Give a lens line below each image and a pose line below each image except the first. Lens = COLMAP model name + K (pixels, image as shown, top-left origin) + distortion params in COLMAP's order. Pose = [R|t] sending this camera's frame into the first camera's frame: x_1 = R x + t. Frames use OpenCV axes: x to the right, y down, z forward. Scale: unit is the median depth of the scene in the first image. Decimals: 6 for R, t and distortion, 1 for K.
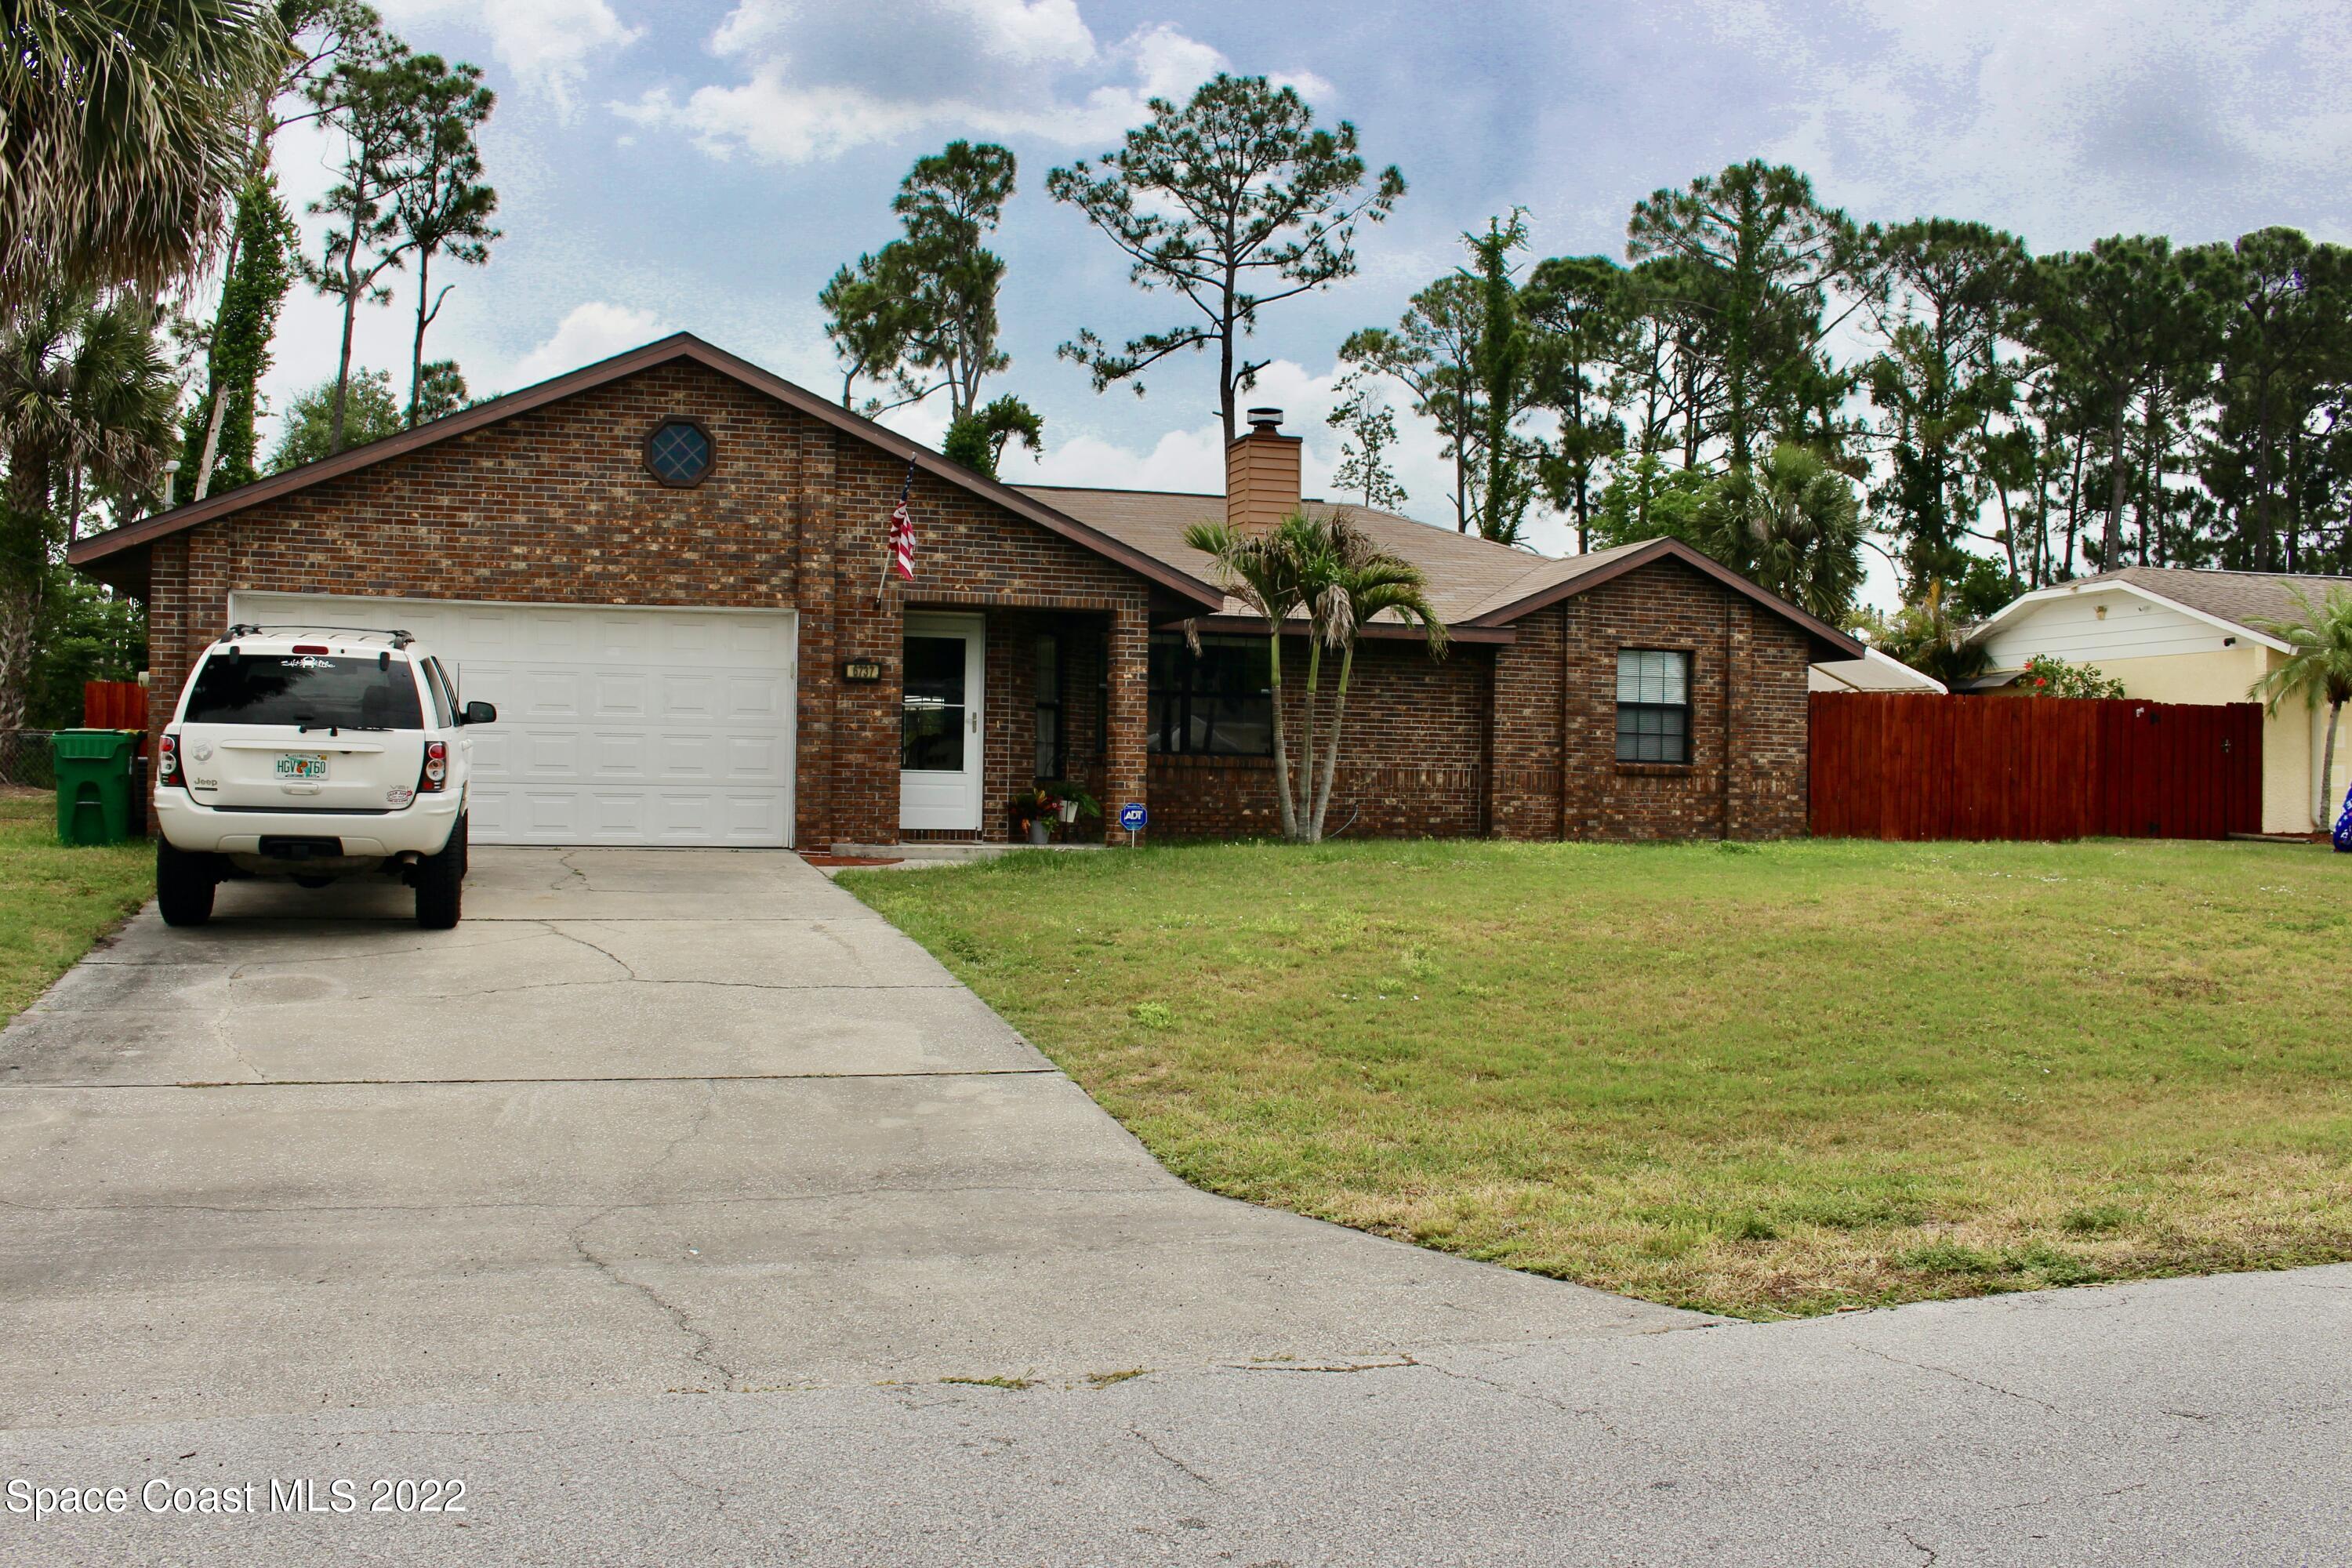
lens RADIAL K [[2100.6, 0, 1236.7], [0, 2100.6, 798.7], [0, 0, 1]] dist [-0.120312, 0.046423]
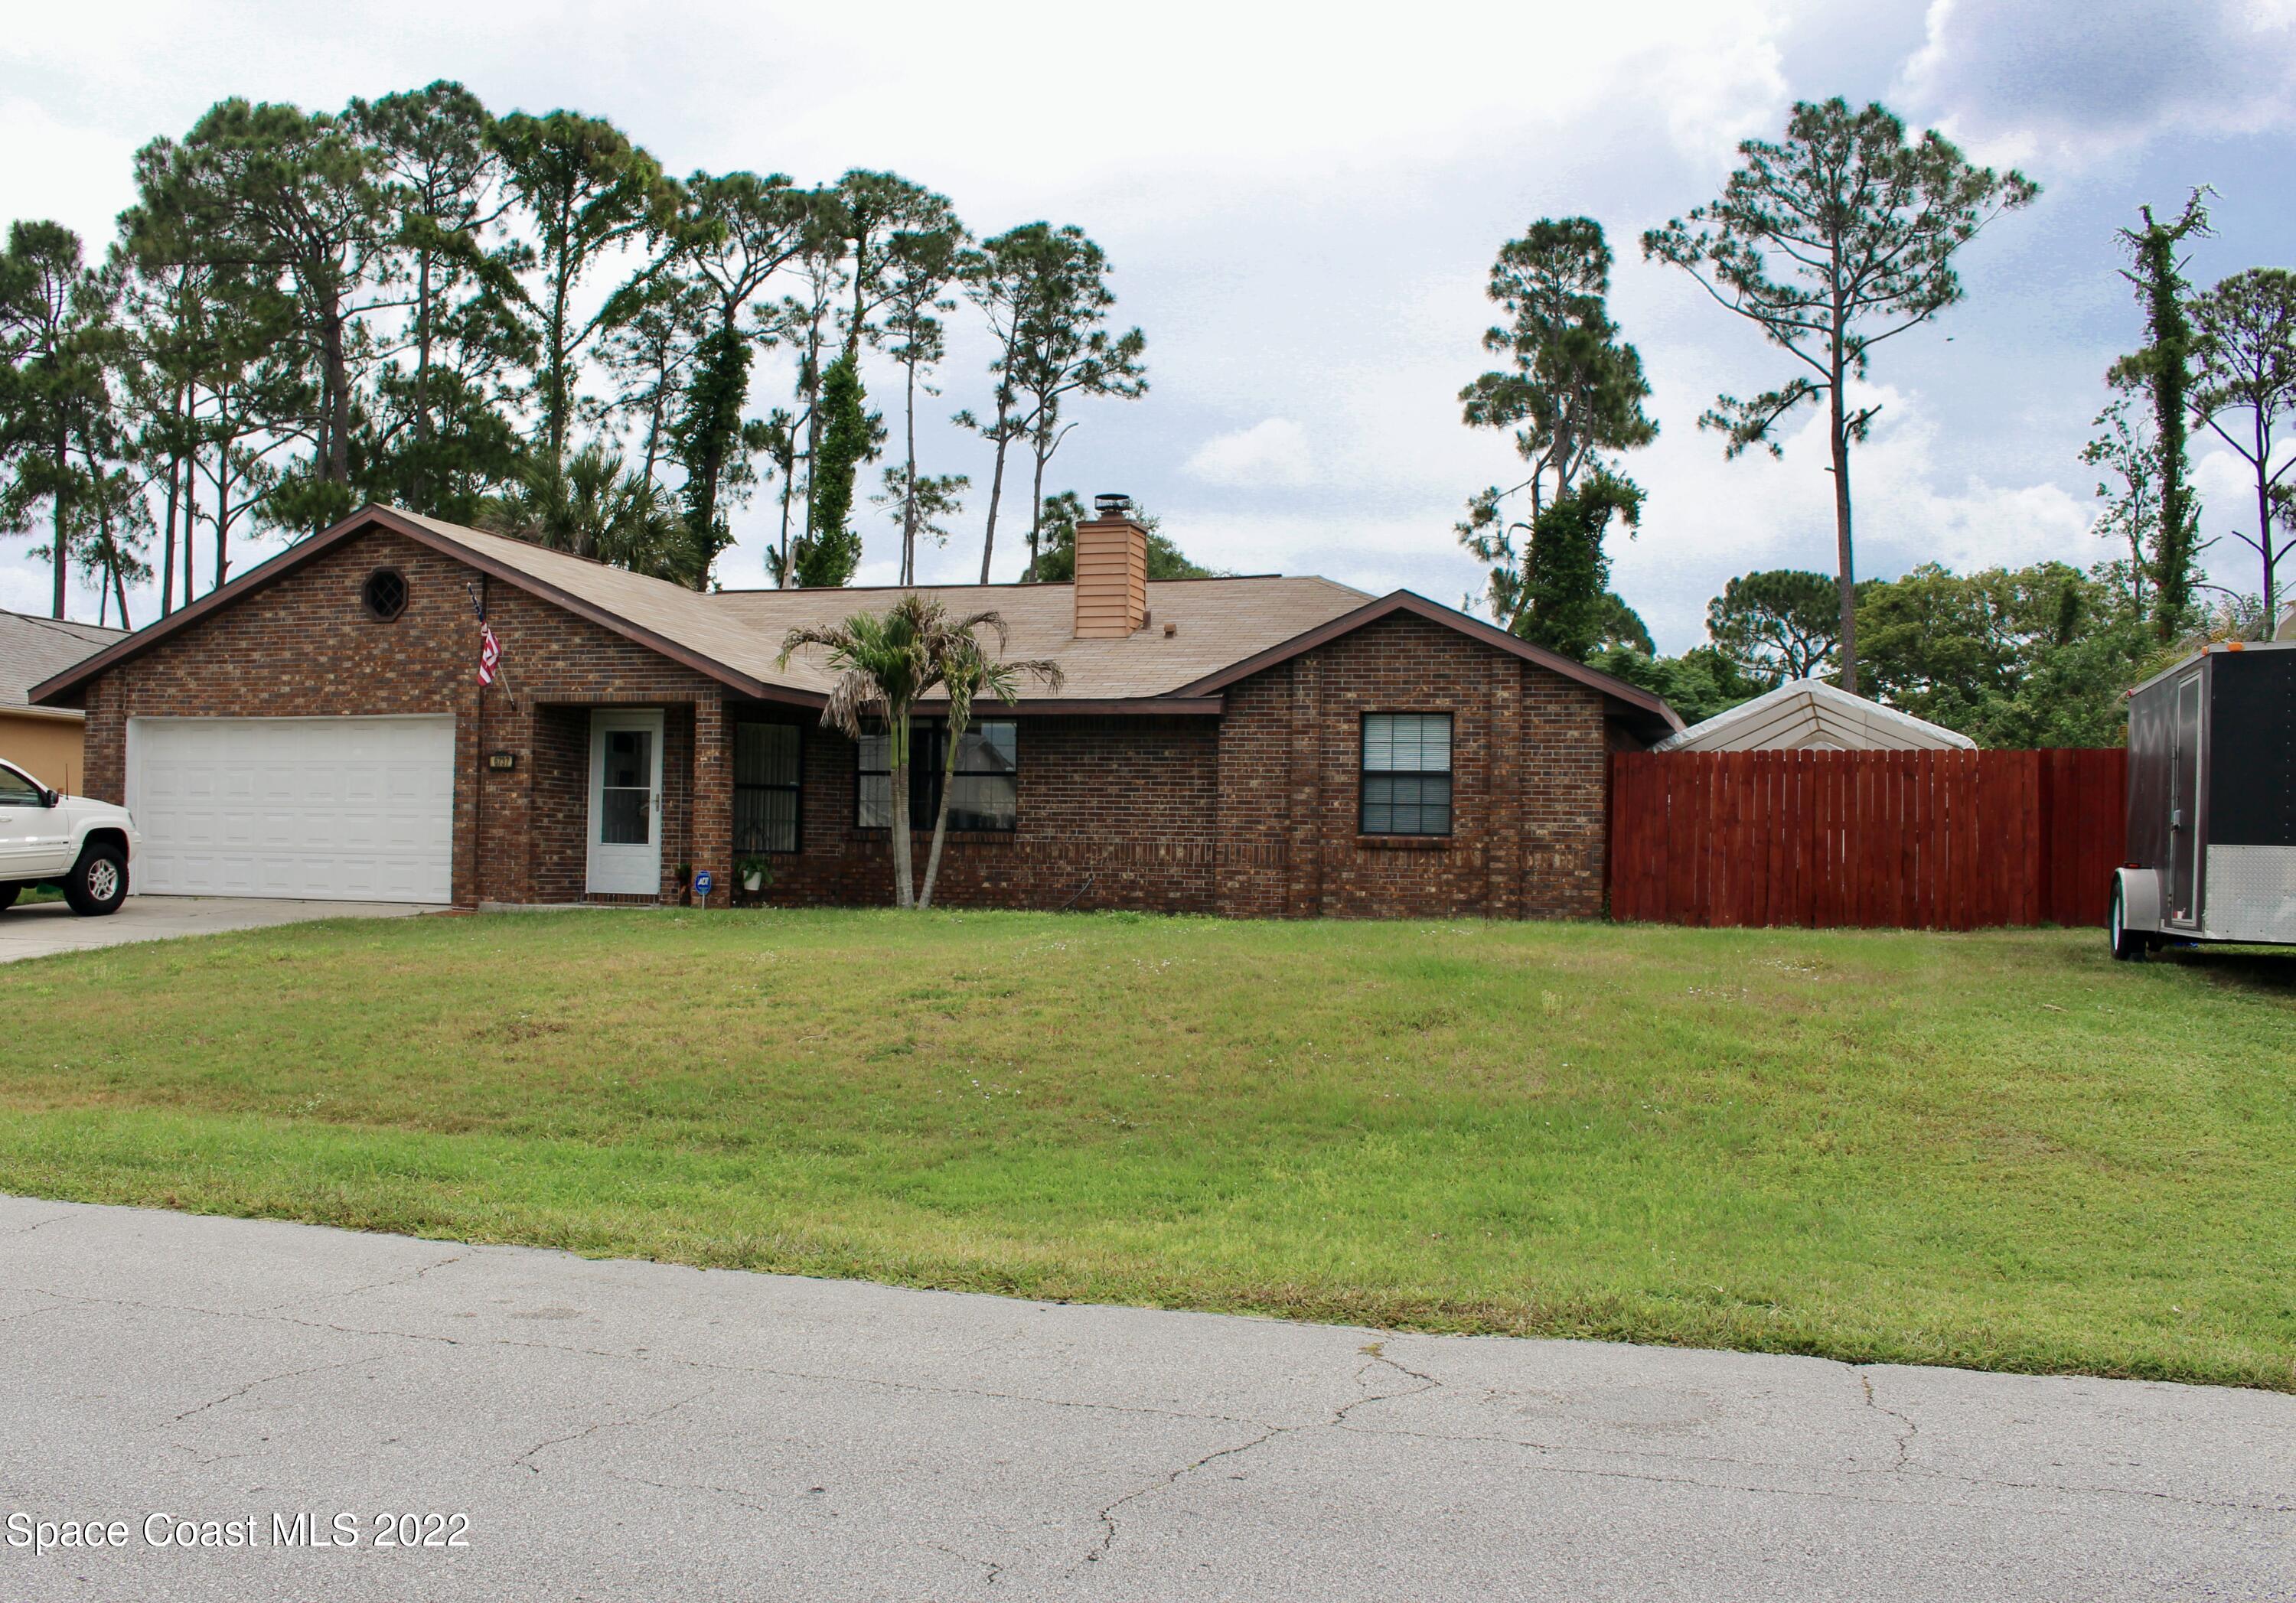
lens RADIAL K [[2180.0, 0, 1149.5], [0, 2180.0, 820.5], [0, 0, 1]] dist [-0.106573, 0.000000]
pose [[0.809217, -0.012772, -0.587371, 0.667169], [-0.009392, 0.999355, -0.034669, 0.010663], [0.587435, 0.033572, 0.808575, 0.154945]]
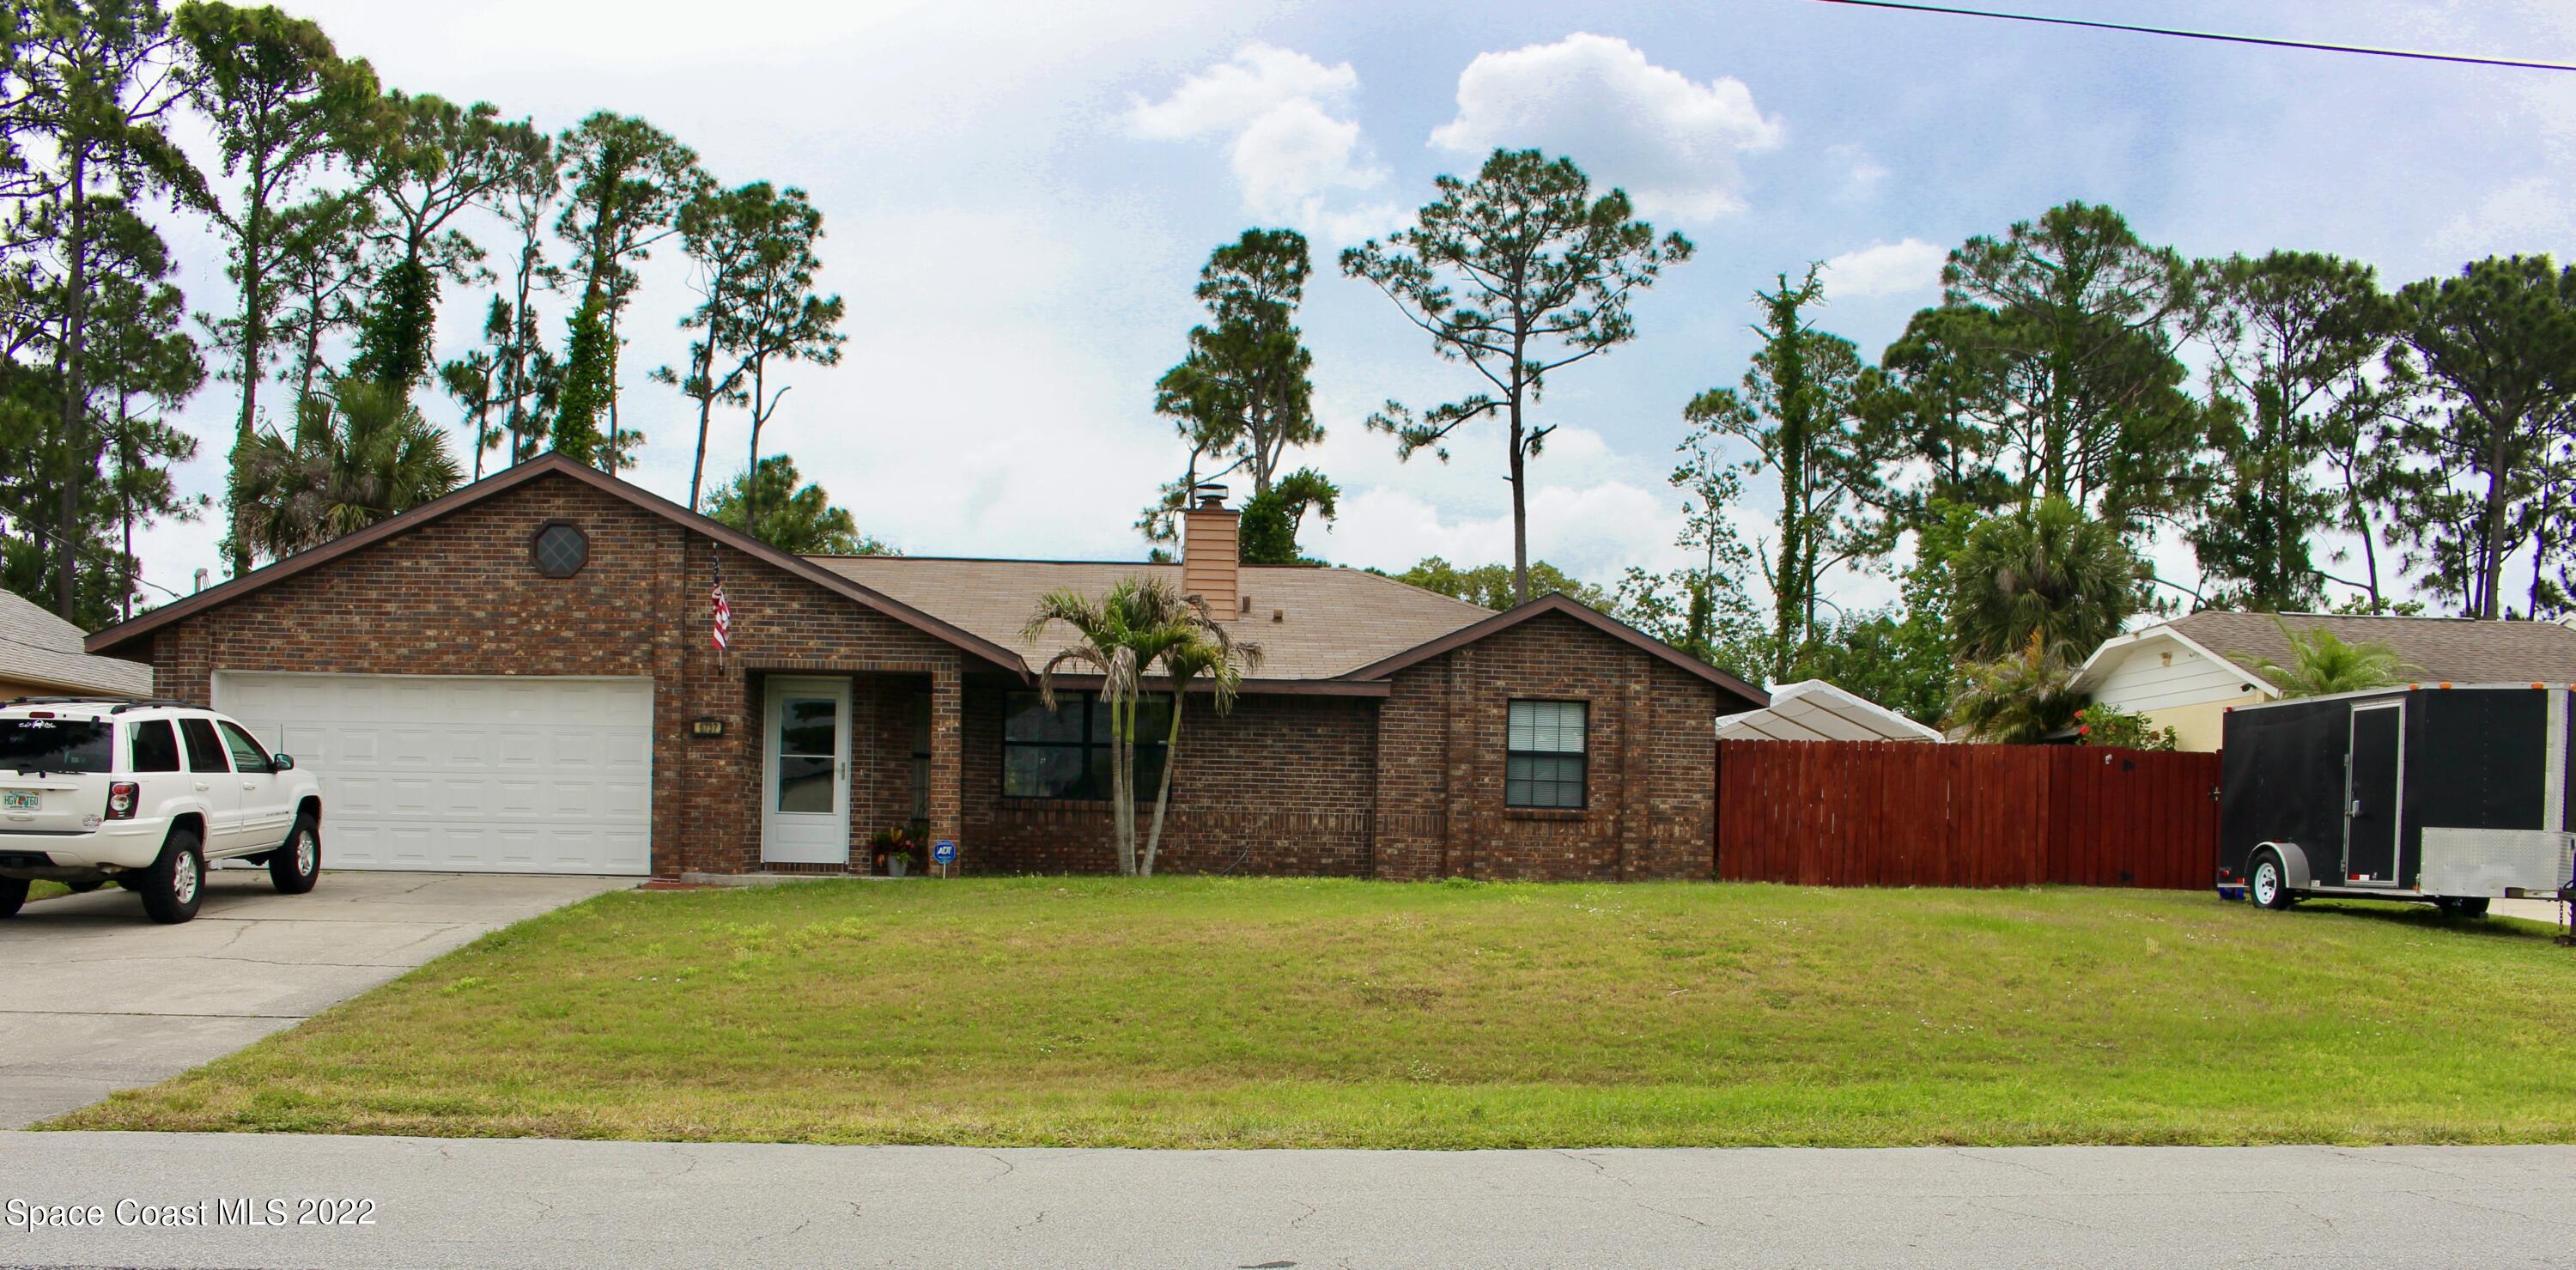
lens RADIAL K [[2112.7, 0, 1357.1], [0, 2112.7, 883.2], [0, 0, 1]] dist [-0.144201, 0.091523]
pose [[0.973794, 0.007912, -0.227293, 0.345072], [-0.005704, 0.999930, 0.010366, 0.009996], [0.227359, -0.008798, 0.973771, -0.053288]]
